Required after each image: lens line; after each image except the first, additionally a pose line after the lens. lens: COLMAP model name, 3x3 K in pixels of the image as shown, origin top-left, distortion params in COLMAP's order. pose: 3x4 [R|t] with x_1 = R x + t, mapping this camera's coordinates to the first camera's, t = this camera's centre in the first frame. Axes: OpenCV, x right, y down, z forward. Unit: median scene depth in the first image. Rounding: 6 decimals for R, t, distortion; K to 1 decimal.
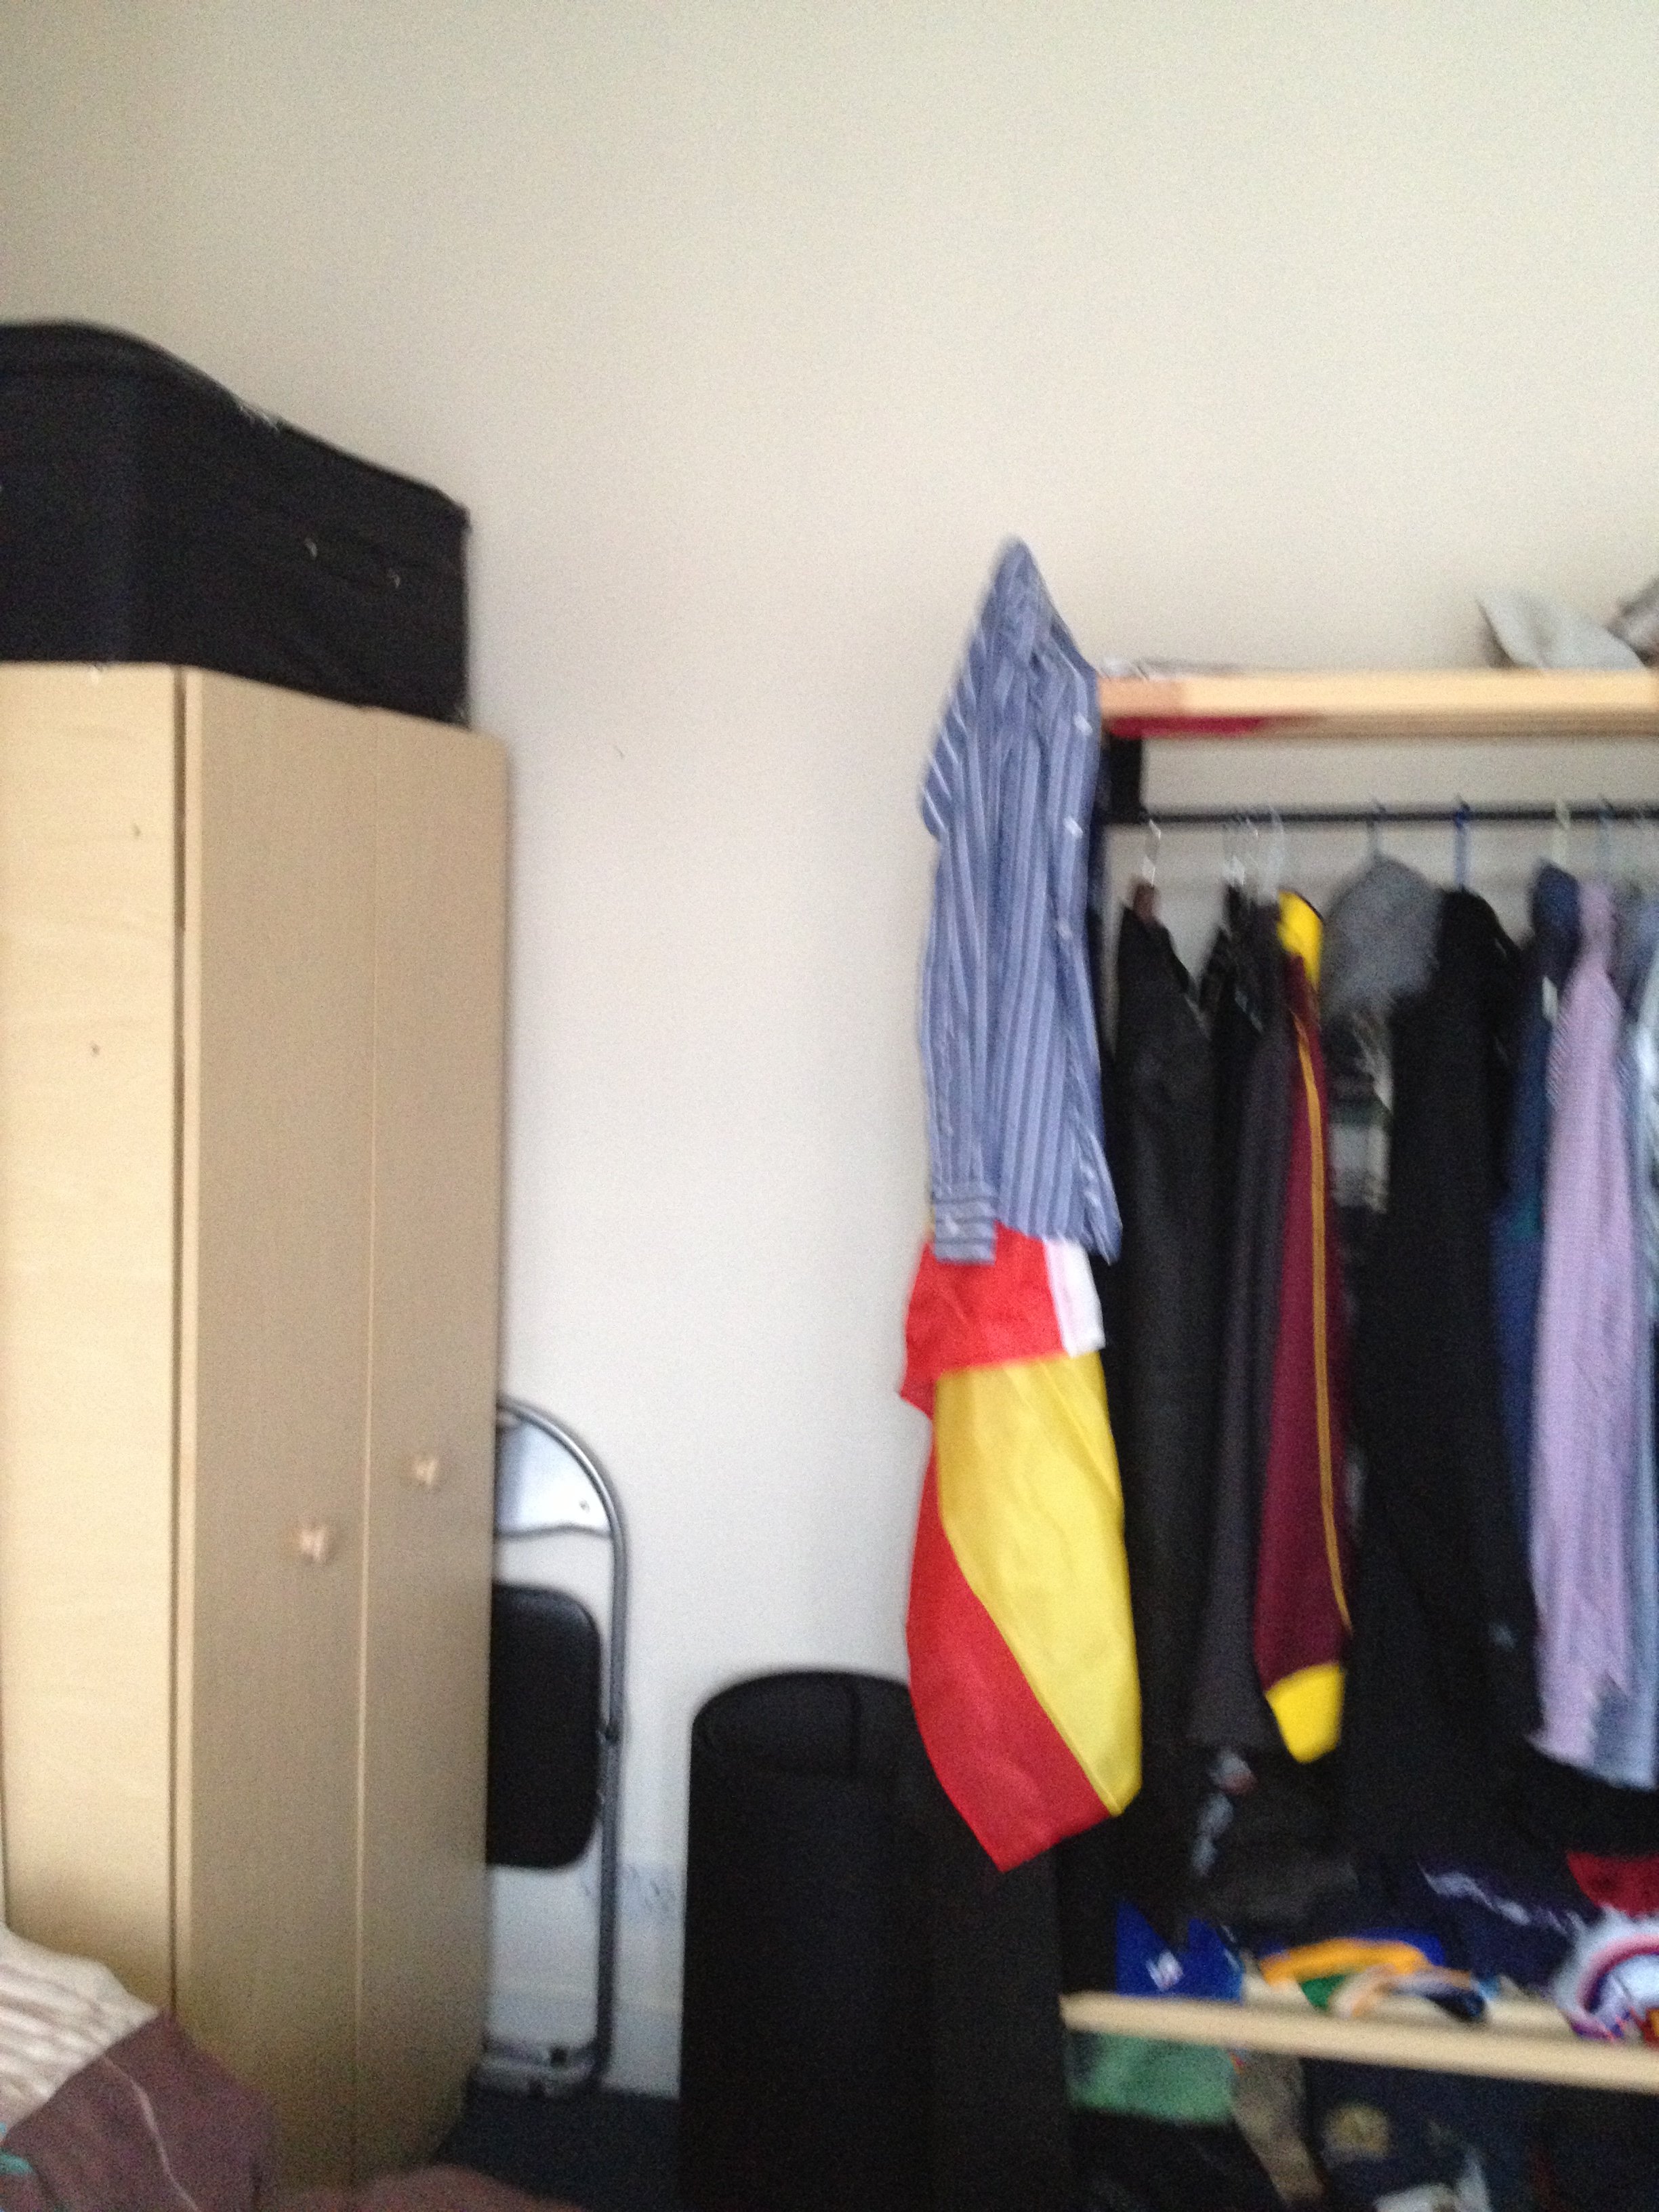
lens RADIAL K [[2162.7, 0, 831.7], [0, 2162.7, 1119.1], [0, 0, 1]] dist [0.138567, -0.308793]
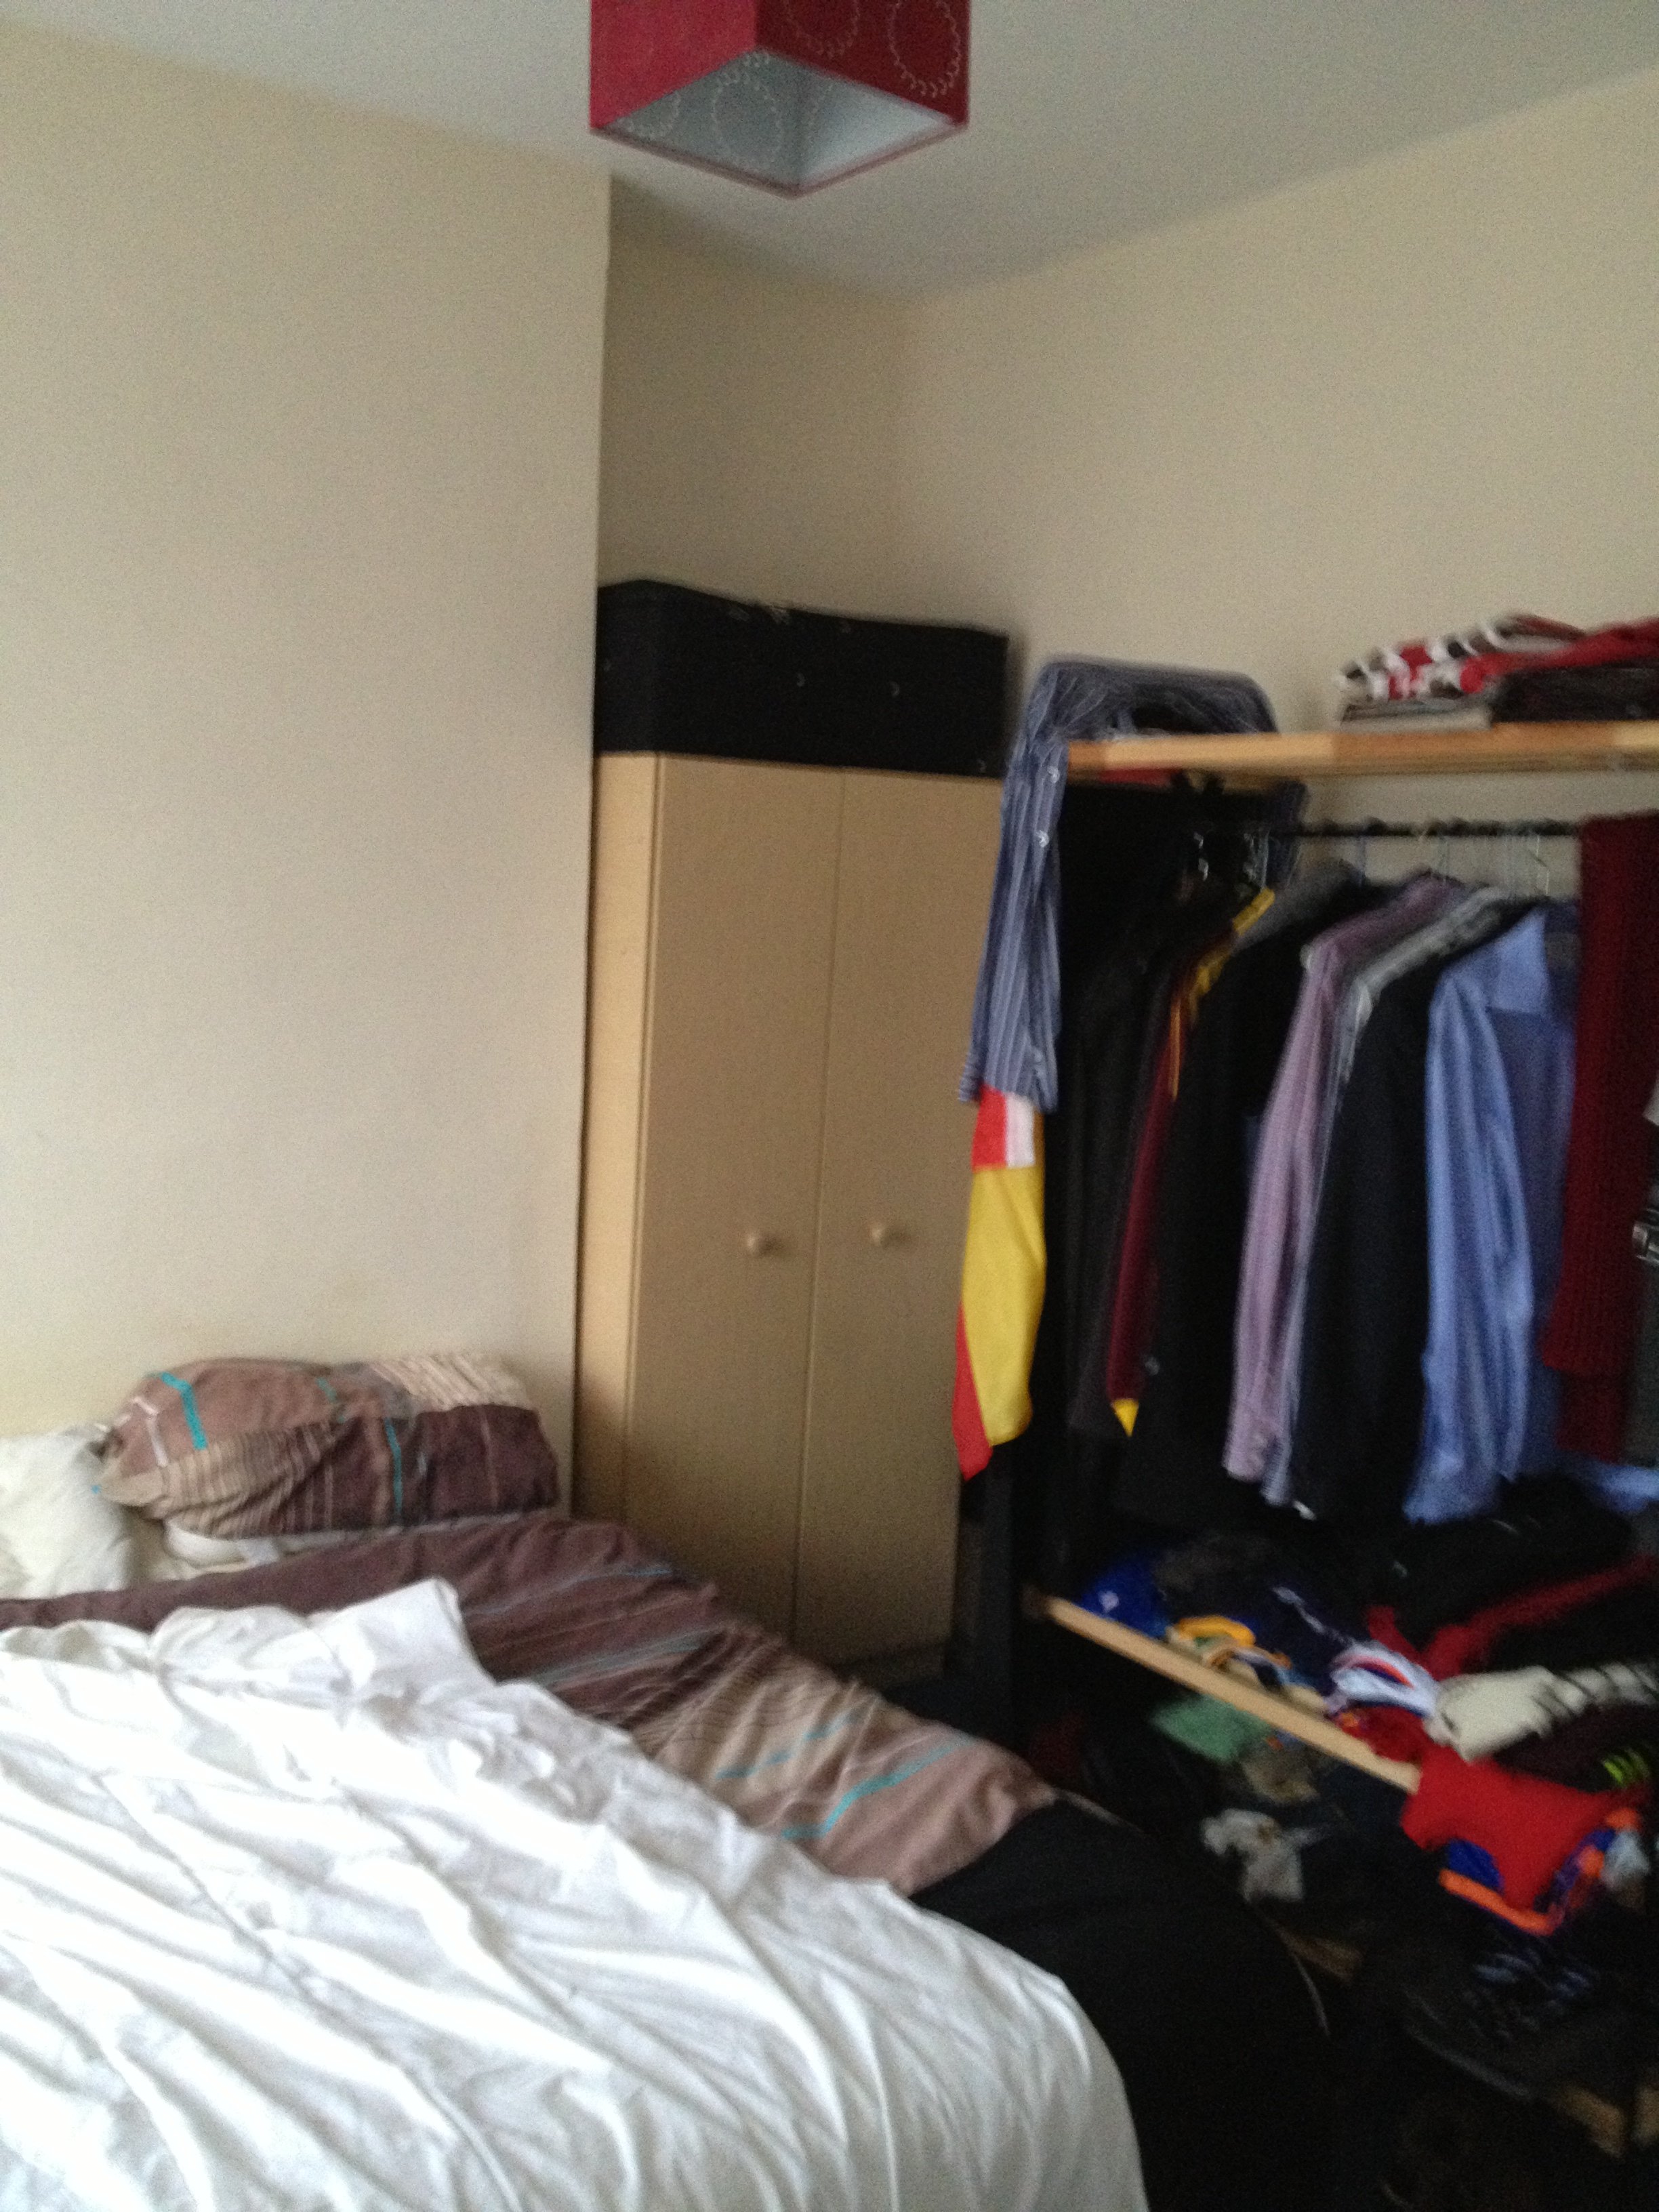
lens RADIAL K [[2162.7, 0, 831.7], [0, 2162.7, 1119.1], [0, 0, 1]] dist [0.138567, -0.308793]
pose [[0.690872, 0.091656, -0.717143, 1.070178], [-0.104308, 0.994190, 0.026578, 0.041564], [0.715413, 0.056442, 0.696419, -0.193793]]
